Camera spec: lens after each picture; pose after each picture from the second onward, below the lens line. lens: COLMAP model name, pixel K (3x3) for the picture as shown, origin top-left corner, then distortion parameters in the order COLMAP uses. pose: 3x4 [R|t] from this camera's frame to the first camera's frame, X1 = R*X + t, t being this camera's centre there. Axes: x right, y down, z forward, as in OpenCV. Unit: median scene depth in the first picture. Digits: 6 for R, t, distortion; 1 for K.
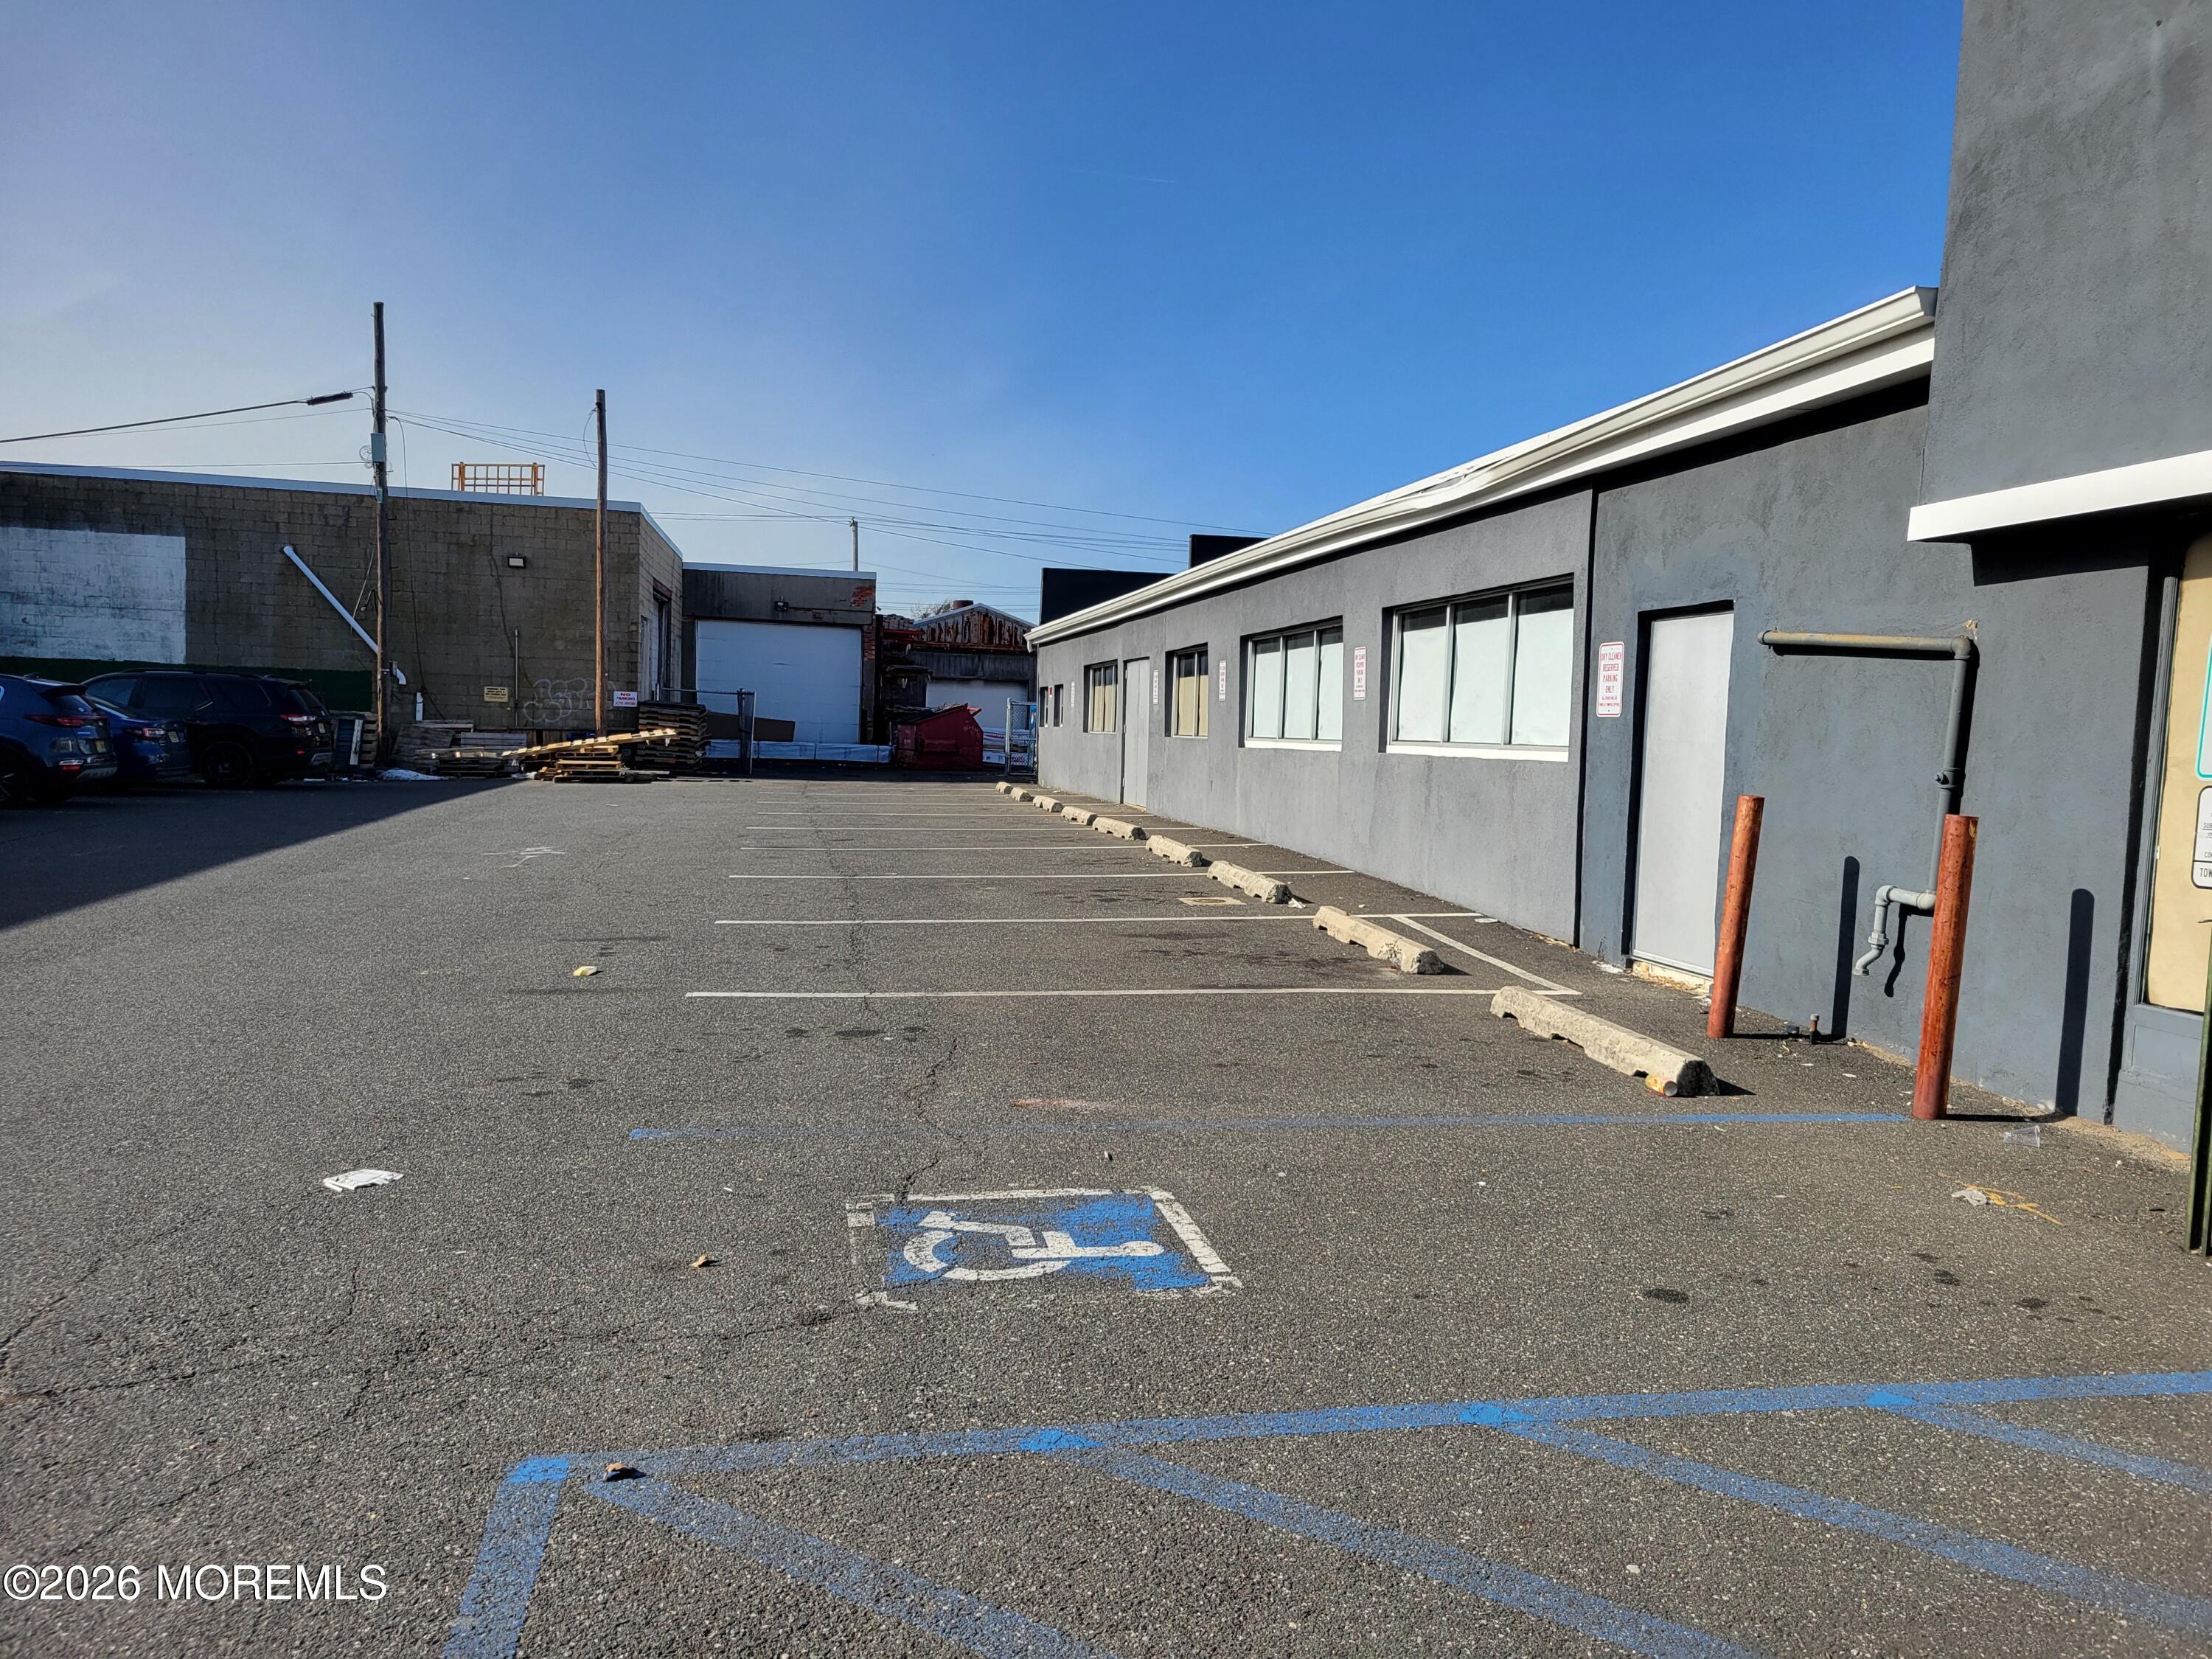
lens RADIAL K [[1658.3, 0, 1106.0], [0, 1658.3, 855.4], [0, 0, 1]] dist [0.025692, -0.005858]
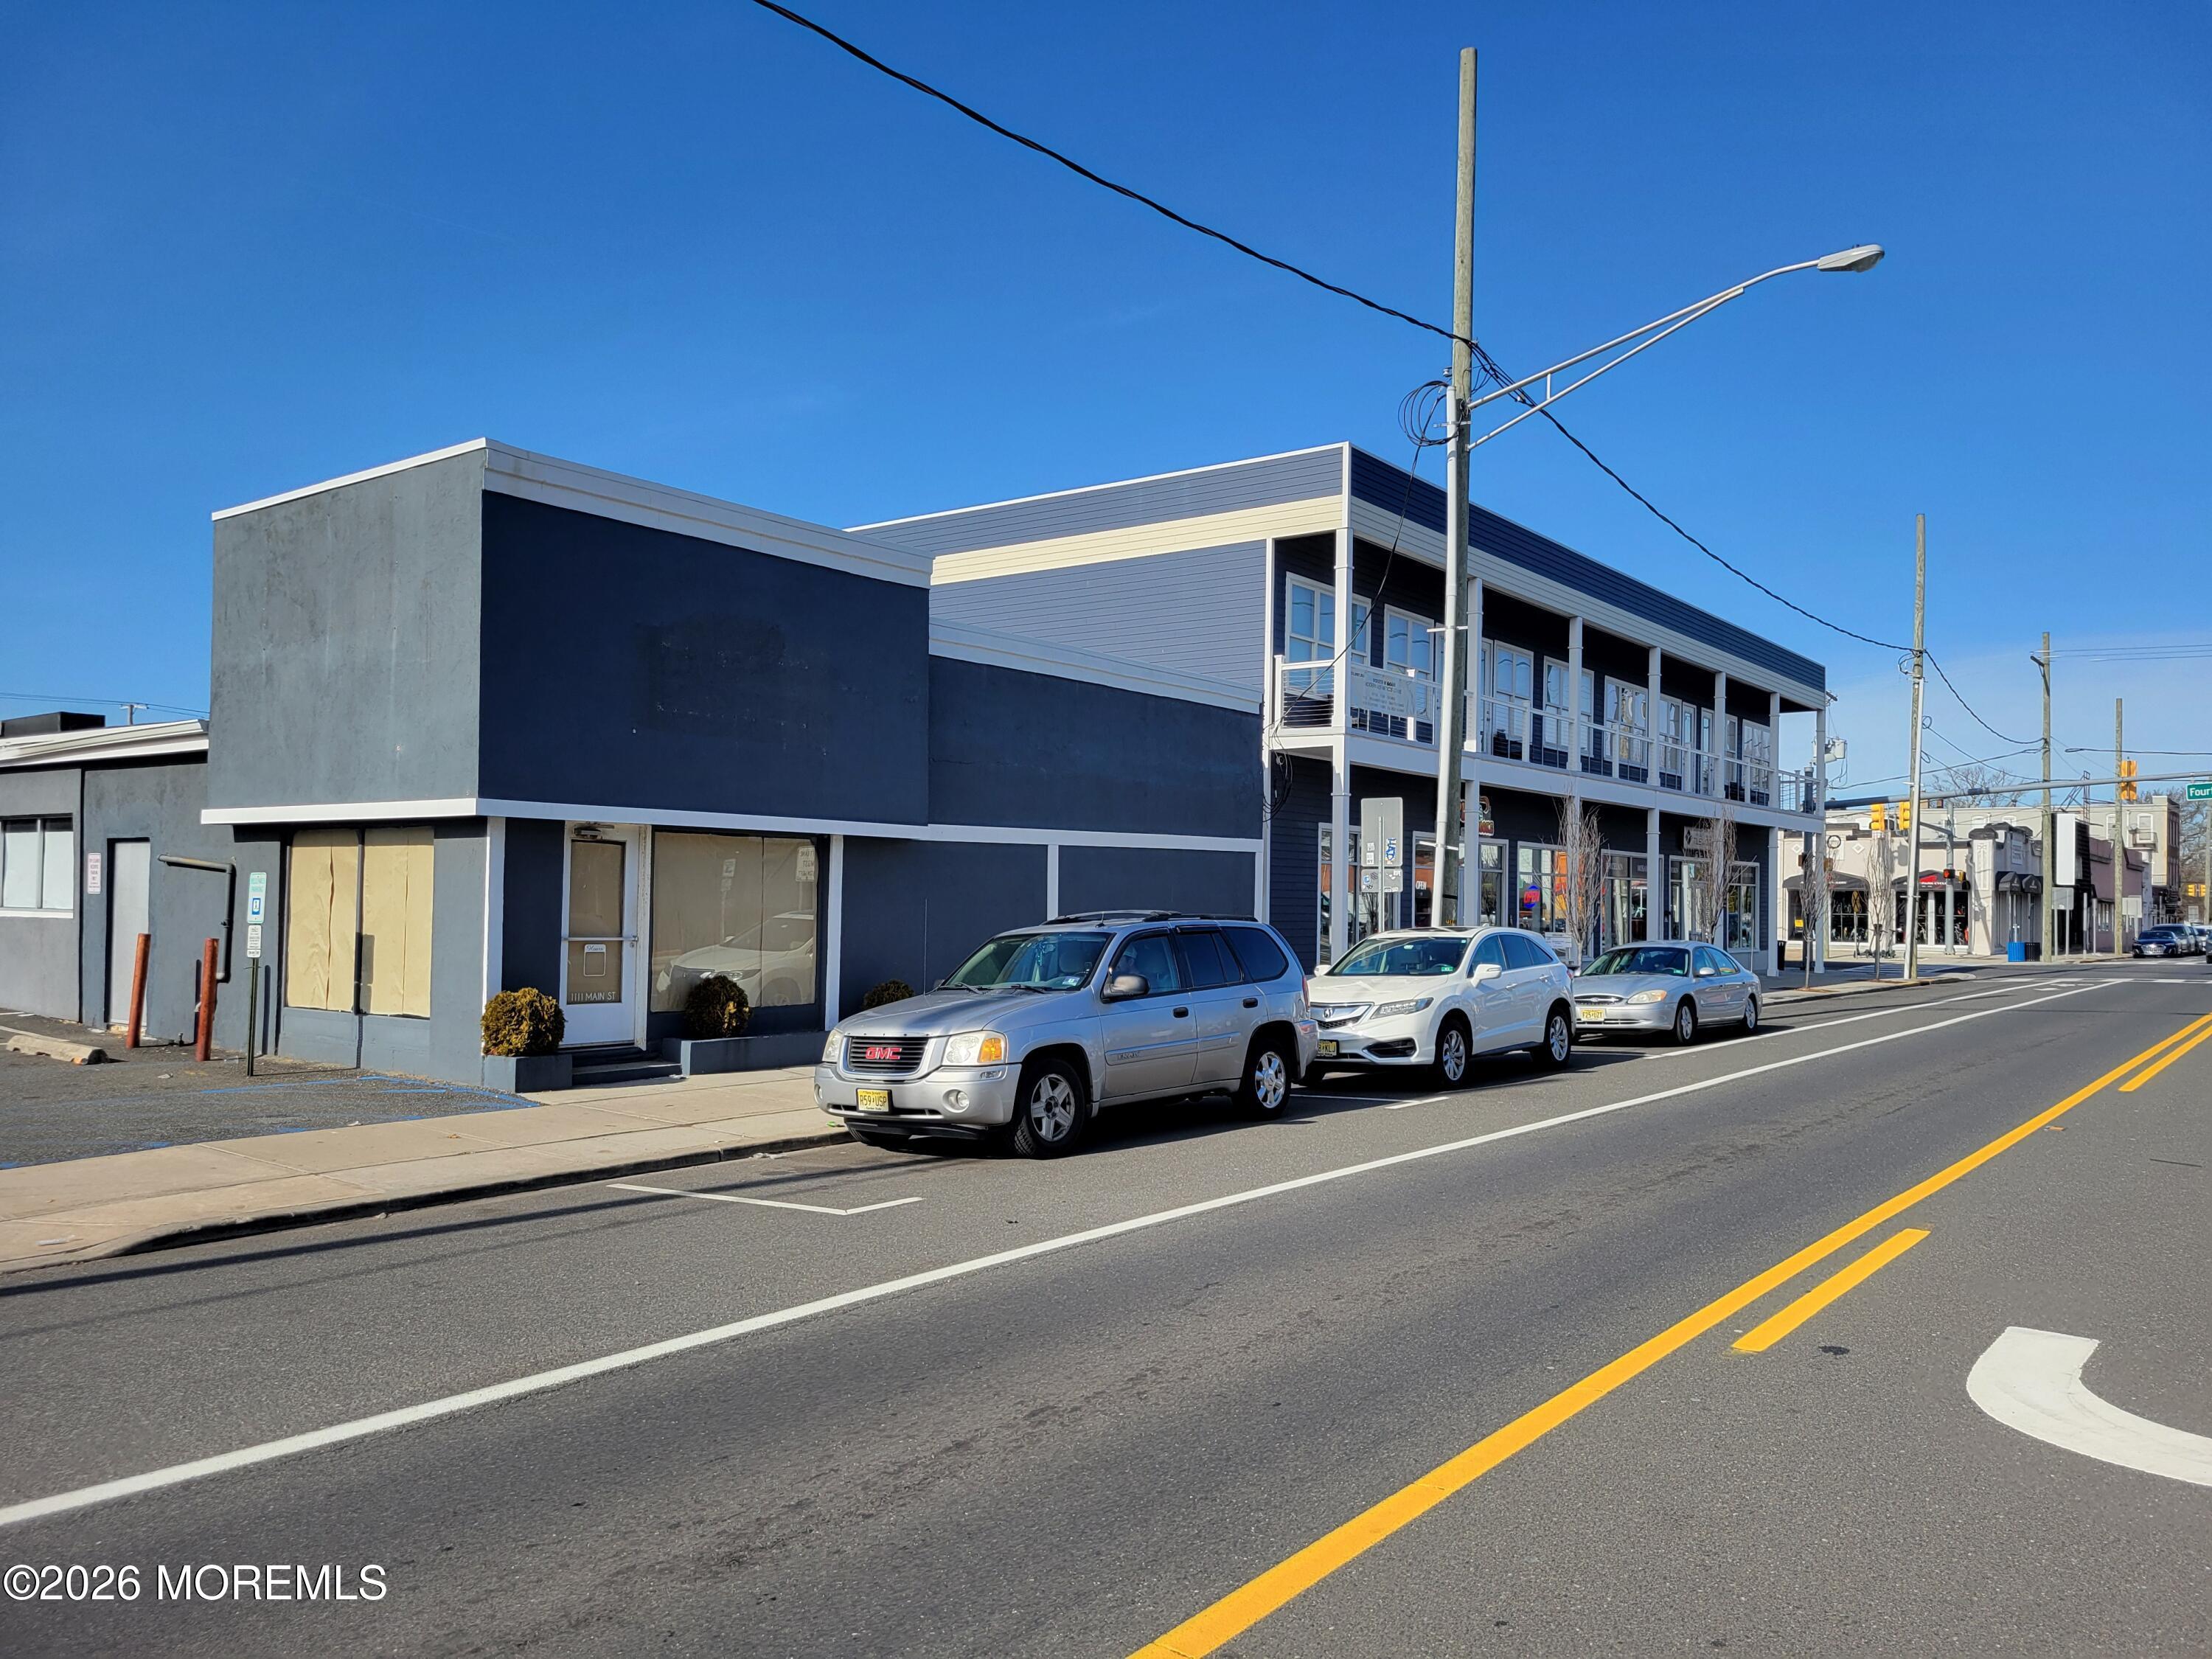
lens RADIAL K [[1640.2, 0, 1106.5], [0, 1640.2, 860.0], [0, 0, 1]] dist [0.052608, 0.001460]
pose [[0.739162, -0.007993, 0.673480, -0.113083], [0.062100, 0.996479, -0.056331, 0.052733], [-0.670659, 0.083461, 0.737056, -1.109950]]
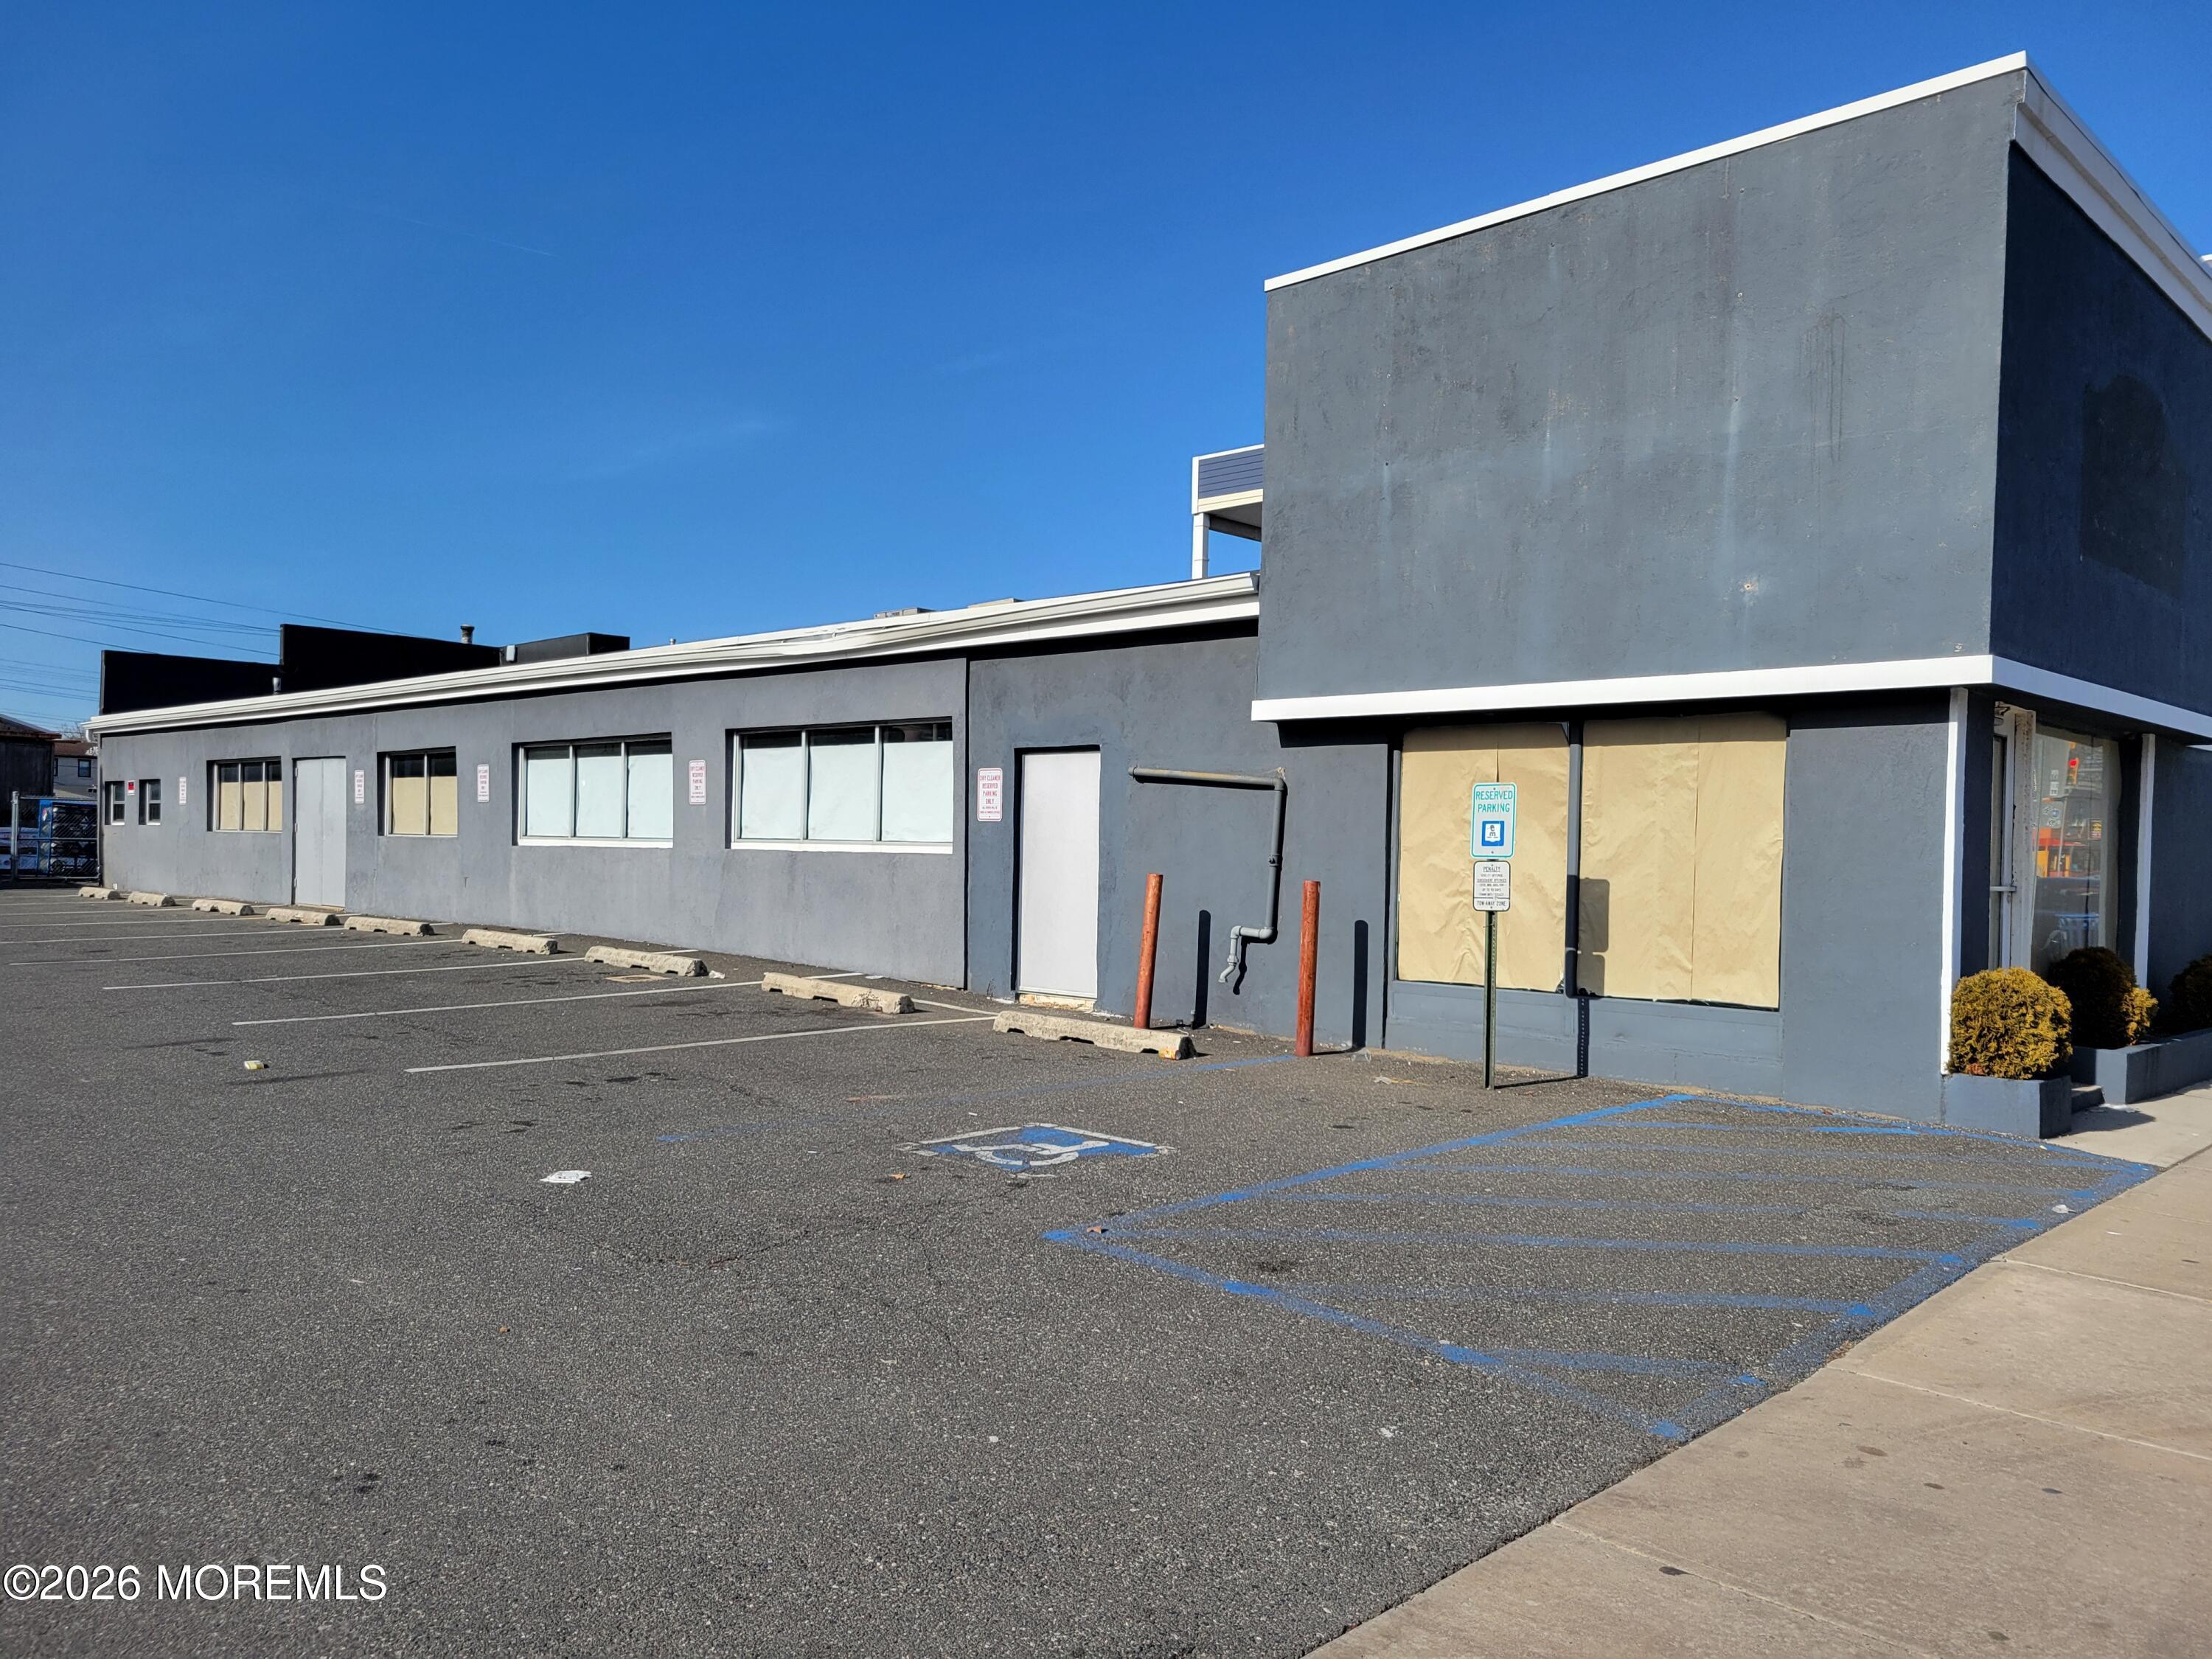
lens RADIAL K [[1658.3, 0, 1106.0], [0, 1658.3, 855.4], [0, 0, 1]] dist [0.025692, -0.005858]
pose [[0.817157, -0.022878, 0.575961, -0.422260], [0.052635, 0.997999, -0.035034, -0.000732], [-0.574007, 0.058944, 0.816726, -0.192598]]
